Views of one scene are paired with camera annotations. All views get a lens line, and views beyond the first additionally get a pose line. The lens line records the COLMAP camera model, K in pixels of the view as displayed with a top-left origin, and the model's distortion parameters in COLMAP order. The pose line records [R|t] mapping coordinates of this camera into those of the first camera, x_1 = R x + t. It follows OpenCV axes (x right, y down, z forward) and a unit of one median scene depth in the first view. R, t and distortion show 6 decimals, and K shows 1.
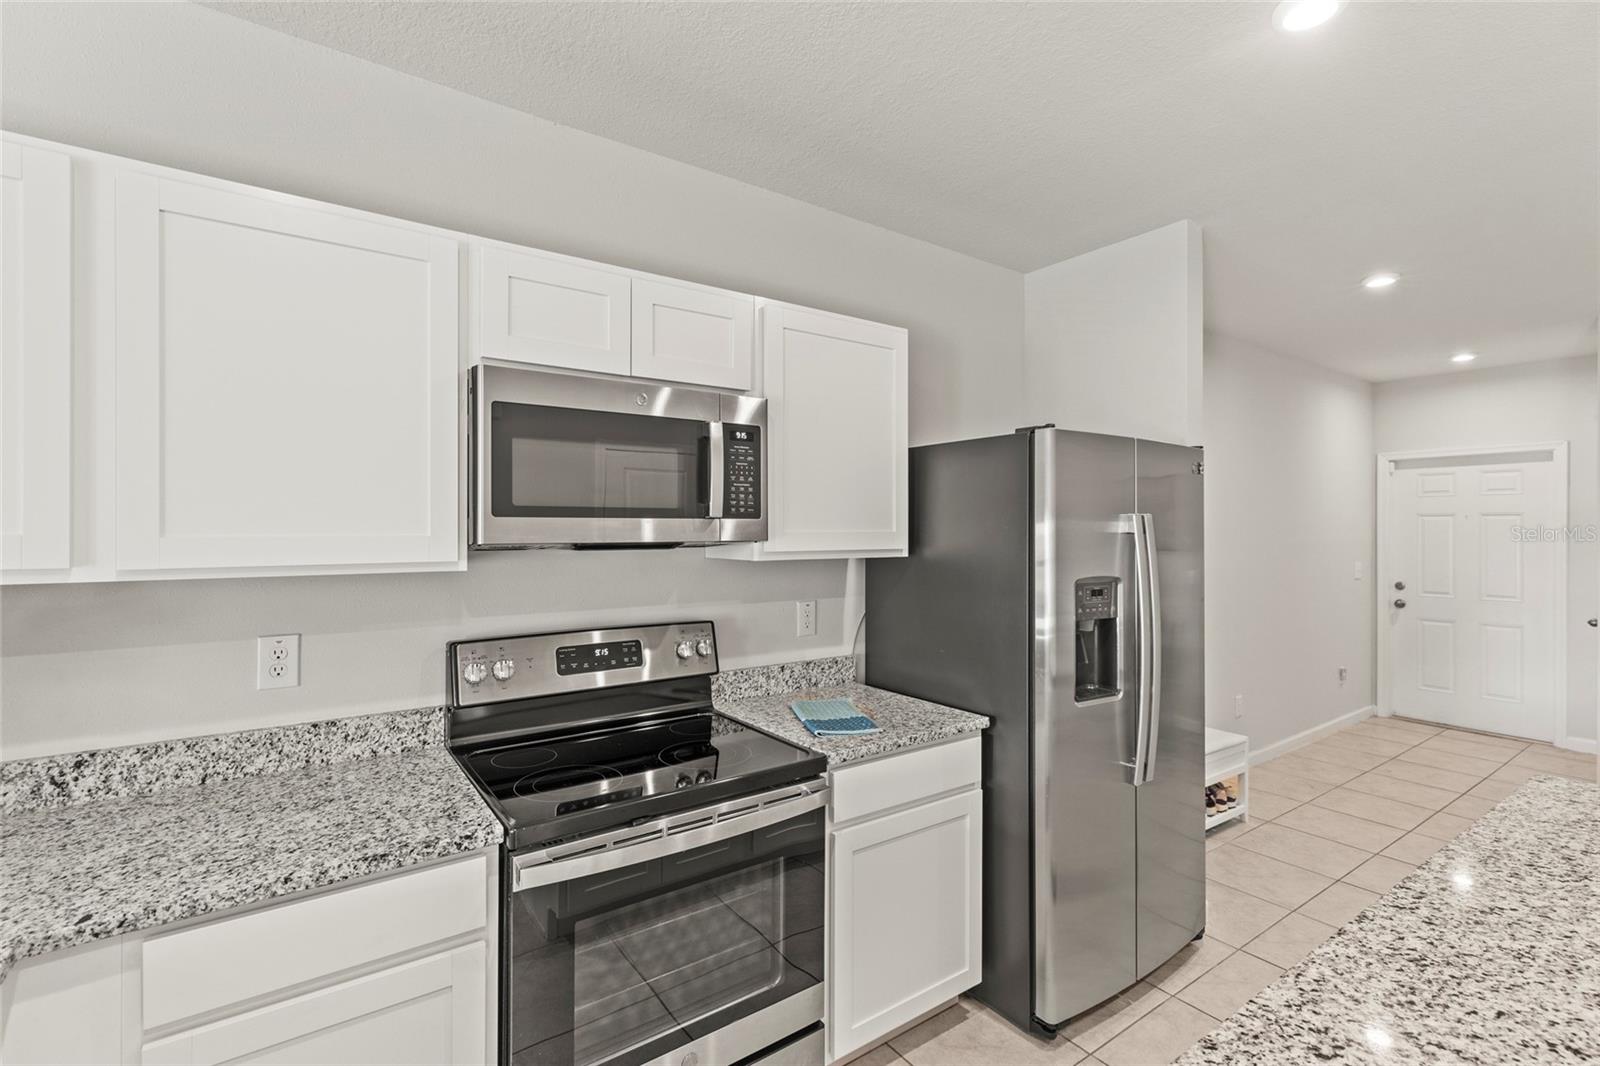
lens RADIAL K [[726.3, 0, 800.3], [0, 726.3, 528.4], [0, 0, 1]] dist [0.002204, 0.000612]
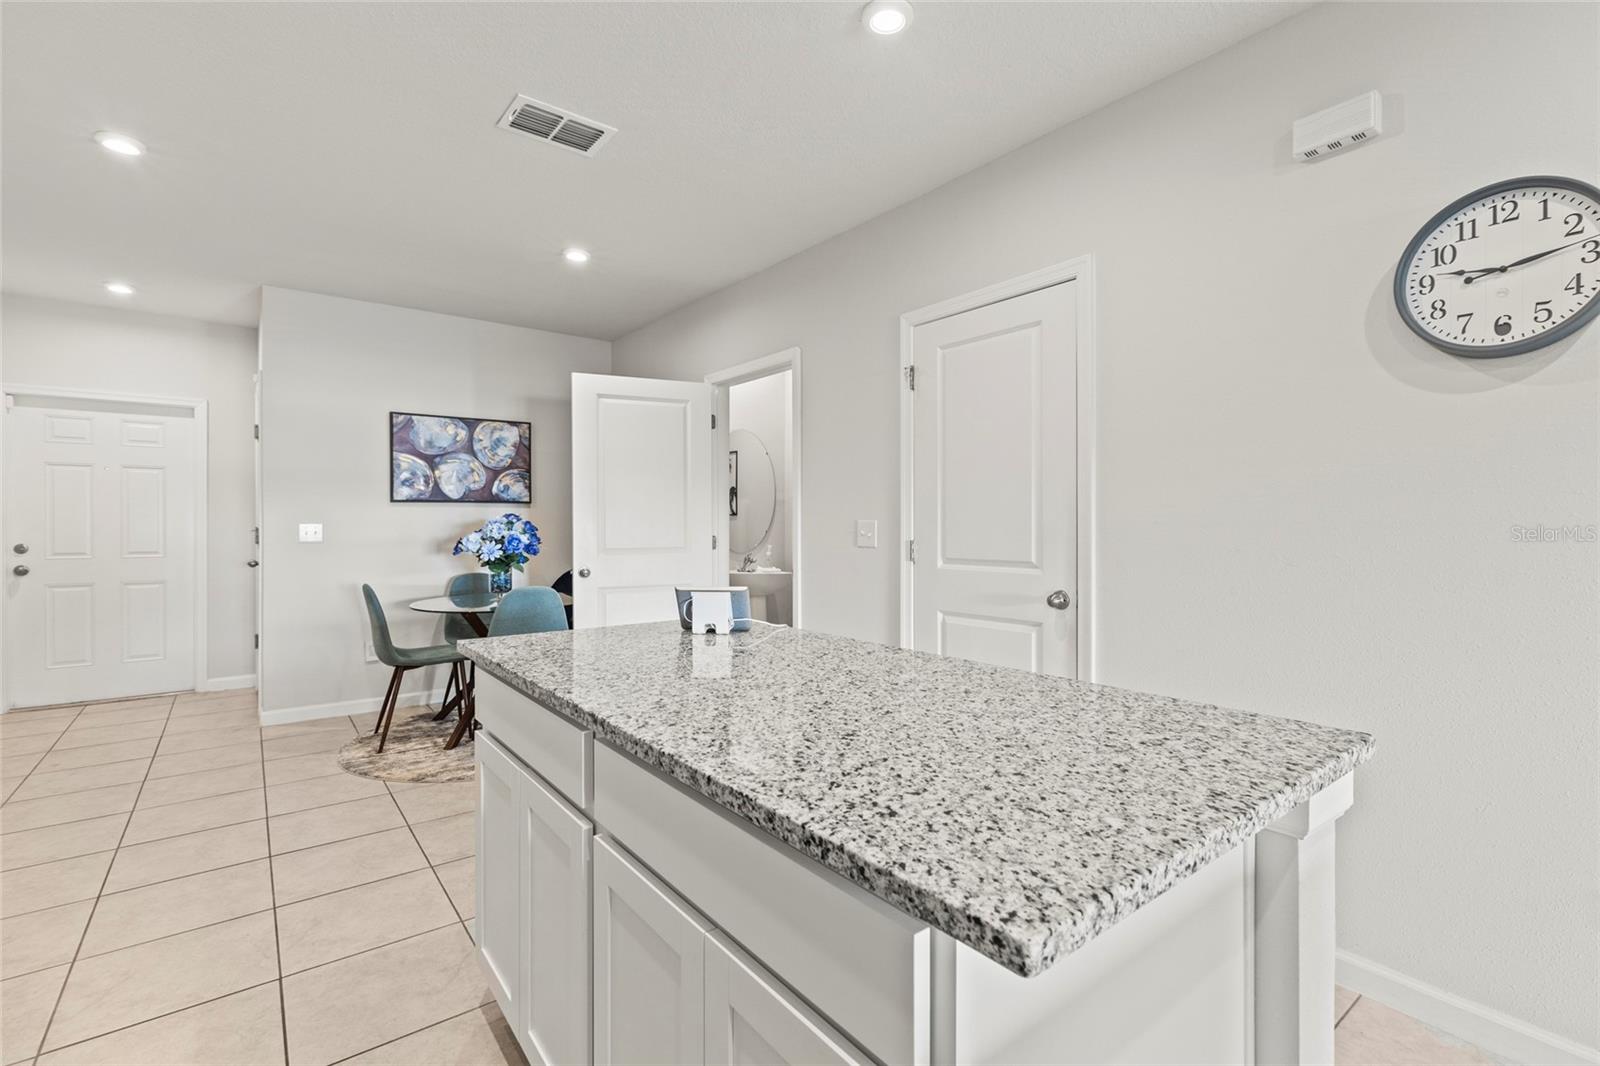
lens RADIAL K [[726.3, 0, 802.4], [0, 726.3, 526.4], [0, 0, 1]] dist [0.002204, 0.000612]
pose [[-0.045262, -0.005551, 0.998960, -0.086971], [-0.002800, 0.999981, 0.005430, 0.123940], [-0.998971, -0.002552, -0.045276, 0.422663]]
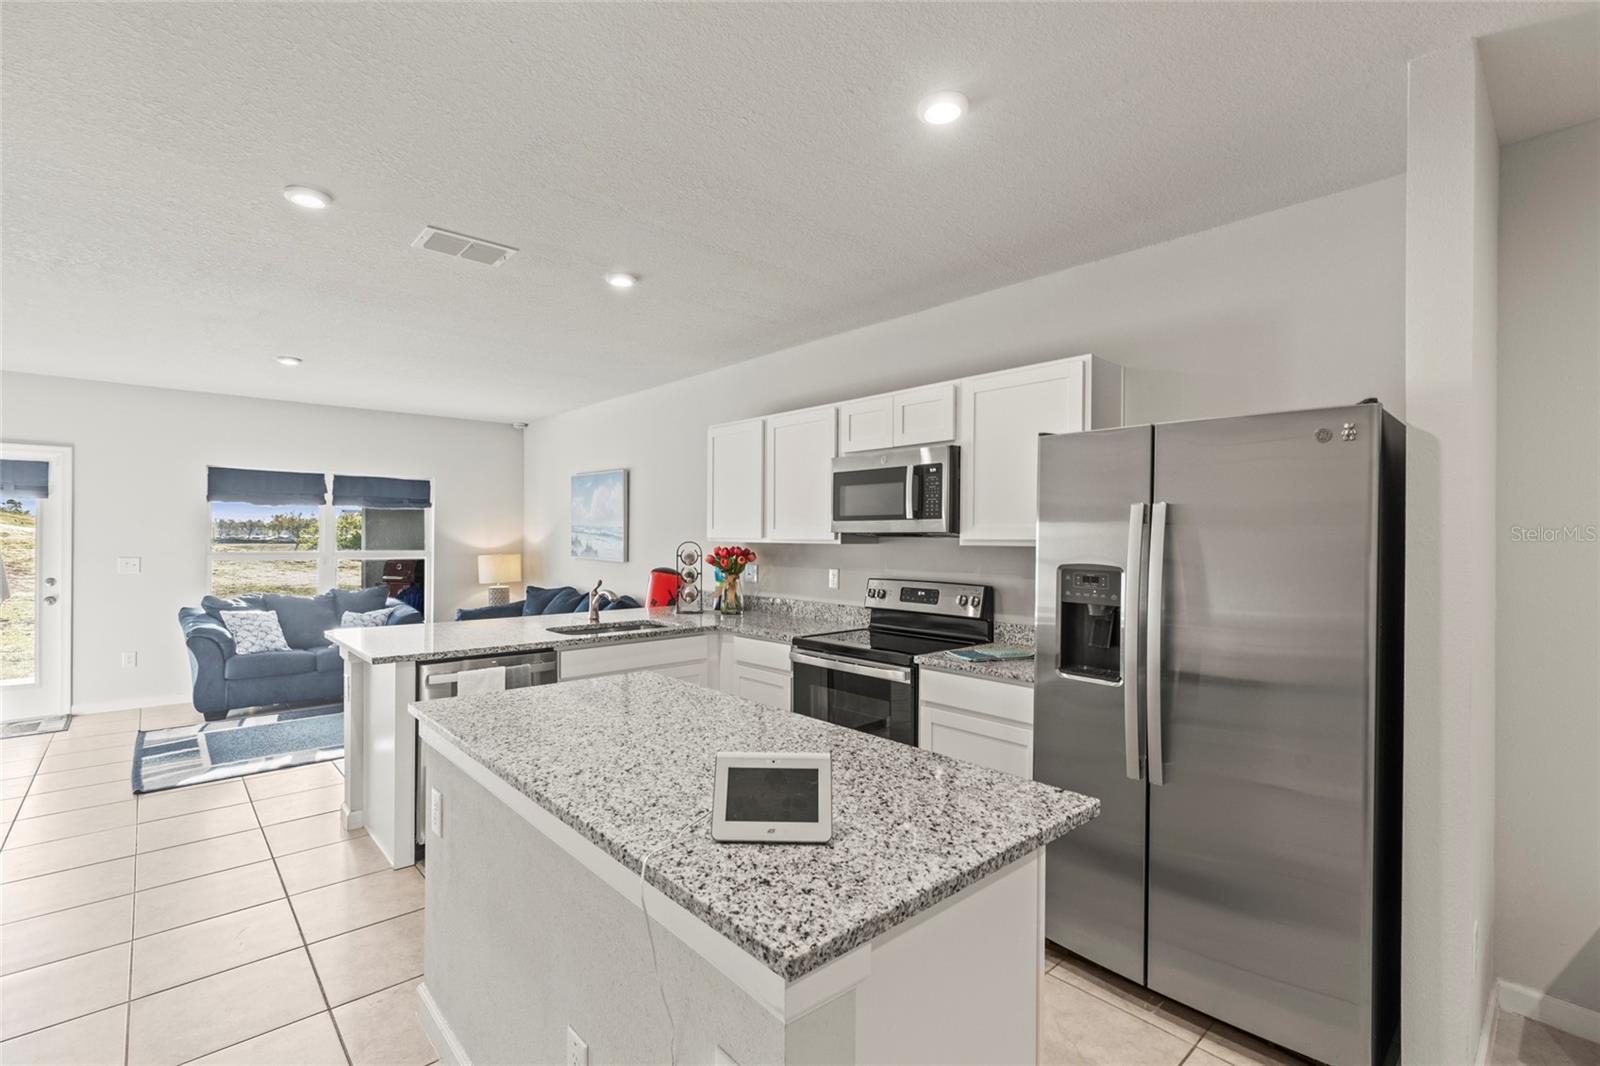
lens RADIAL K [[726.3, 0, 793.6], [0, 726.3, 536.5], [0, 0, 1]] dist [0.002204, 0.000612]
pose [[0.115090, -0.000781, -0.993355, 1.428048], [-0.005237, 0.999985, -0.001393, 0.028891], [0.993341, 0.005363, 0.115084, 0.439445]]
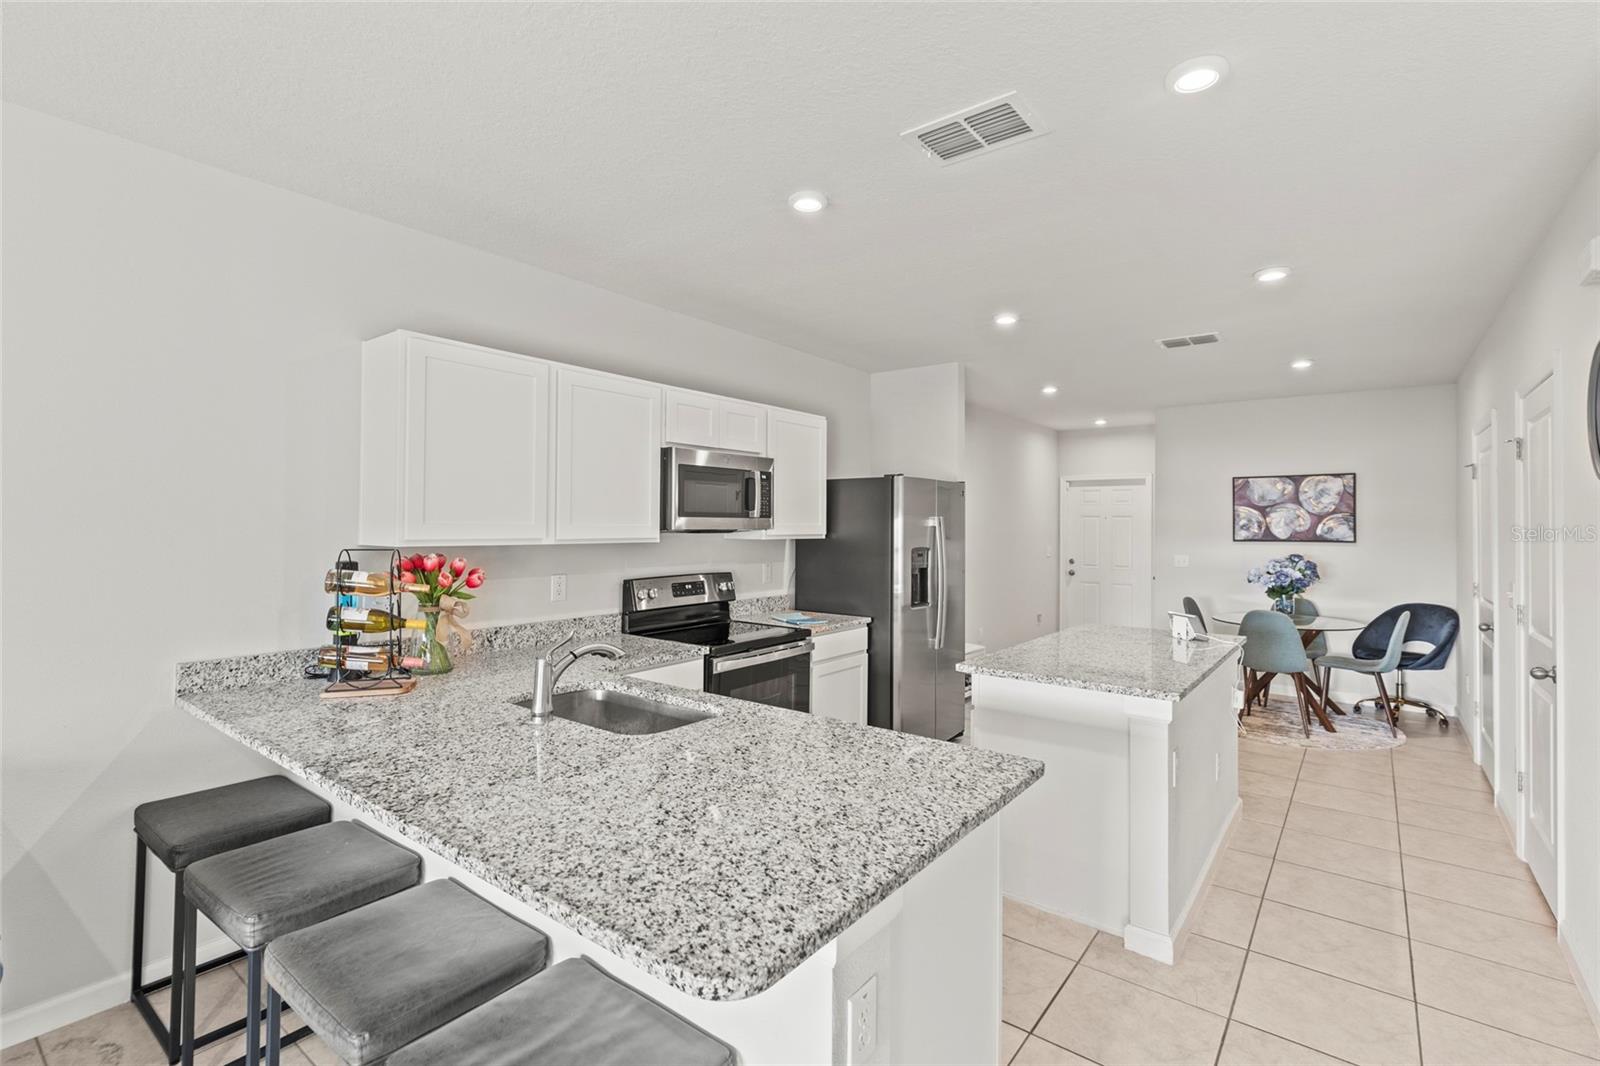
lens RADIAL K [[726.3, 0, 793.5], [0, 726.3, 511.0], [0, 0, 1]] dist [0.002204, 0.000612]
pose [[0.958380, 0.010864, 0.285290, -0.525944], [-0.006685, 0.999856, -0.015620, -0.001704], [-0.285419, 0.013063, 0.958314, -0.875971]]
